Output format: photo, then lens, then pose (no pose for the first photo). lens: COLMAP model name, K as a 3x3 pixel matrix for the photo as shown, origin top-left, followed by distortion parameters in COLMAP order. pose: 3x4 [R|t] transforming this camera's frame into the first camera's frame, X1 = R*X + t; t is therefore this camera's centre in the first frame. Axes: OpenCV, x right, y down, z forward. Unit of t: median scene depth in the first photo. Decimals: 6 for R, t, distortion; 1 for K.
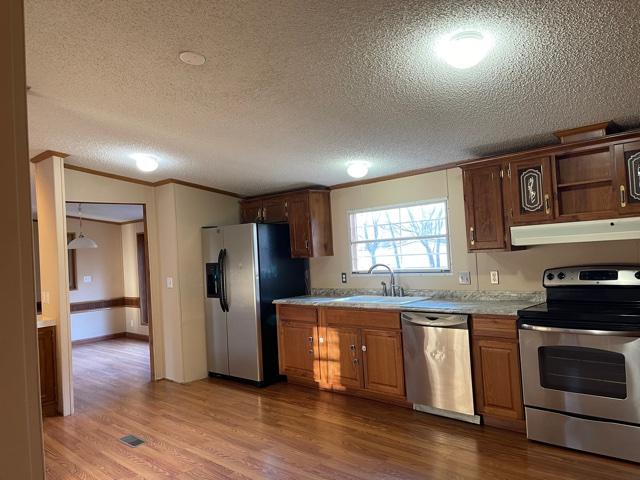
lens RADIAL K [[479.0, 0, 317.8], [0, 479.0, 242.9], [0, 0, 1]] dist [0.070955, -0.092759]
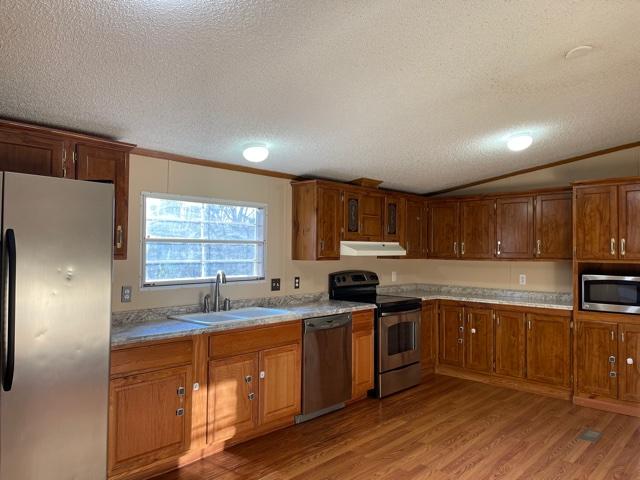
lens RADIAL K [[479.0, 0, 319.8], [0, 479.0, 242.9], [0, 0, 1]] dist [0.070955, -0.092759]
pose [[-0.021869, 0.073386, 0.997064, -0.862488], [-0.025310, 0.996942, -0.073932, 0.067254], [-0.999440, -0.026853, -0.019945, 1.099122]]
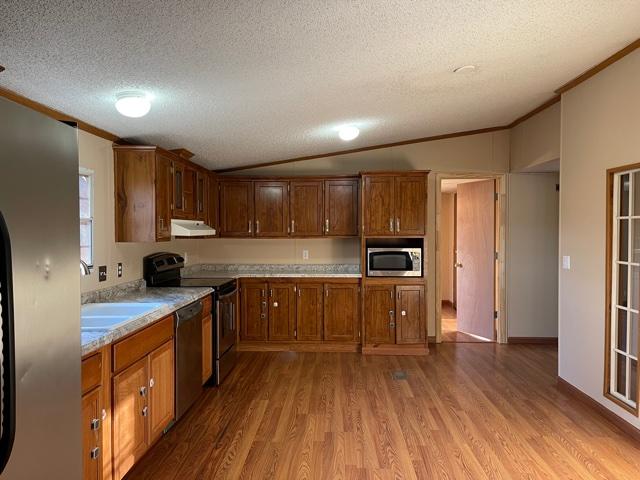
lens RADIAL K [[479.0, 0, 318.5], [0, 479.0, 241.9], [0, 0, 1]] dist [0.070955, -0.092759]
pose [[-0.661587, 0.042031, 0.748690, -0.659974], [0.026282, 0.999114, -0.032865, 0.065277], [-0.749408, -0.002067, -0.662105, 1.503304]]
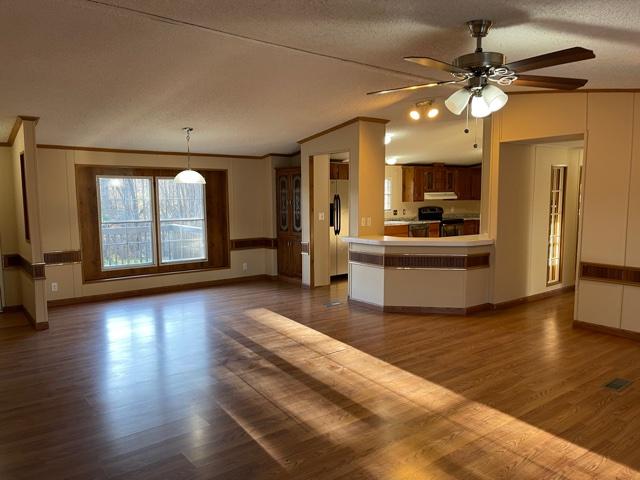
lens RADIAL K [[479.0, 0, 316.9], [0, 479.0, 242.3], [0, 0, 1]] dist [0.070955, -0.092759]
pose [[0.152330, -0.038807, 0.987567, -2.502582], [-0.016361, 0.998993, 0.041779, 0.150372], [-0.988194, -0.022522, 0.151542, 1.208118]]
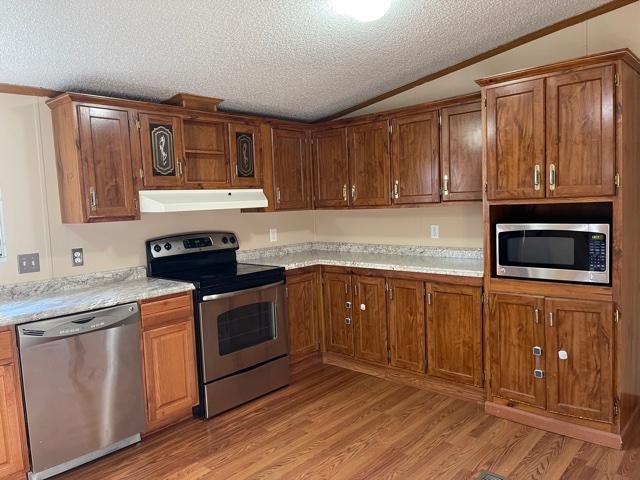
lens RADIAL K [[479.0, 0, 322.4], [0, 479.0, 241.7], [0, 0, 1]] dist [0.070955, -0.092759]
pose [[-0.025866, -0.026281, 0.999320, -0.448254], [0.025155, 0.999321, 0.026932, 0.041076], [-0.999349, 0.025834, -0.025188, 0.722462]]
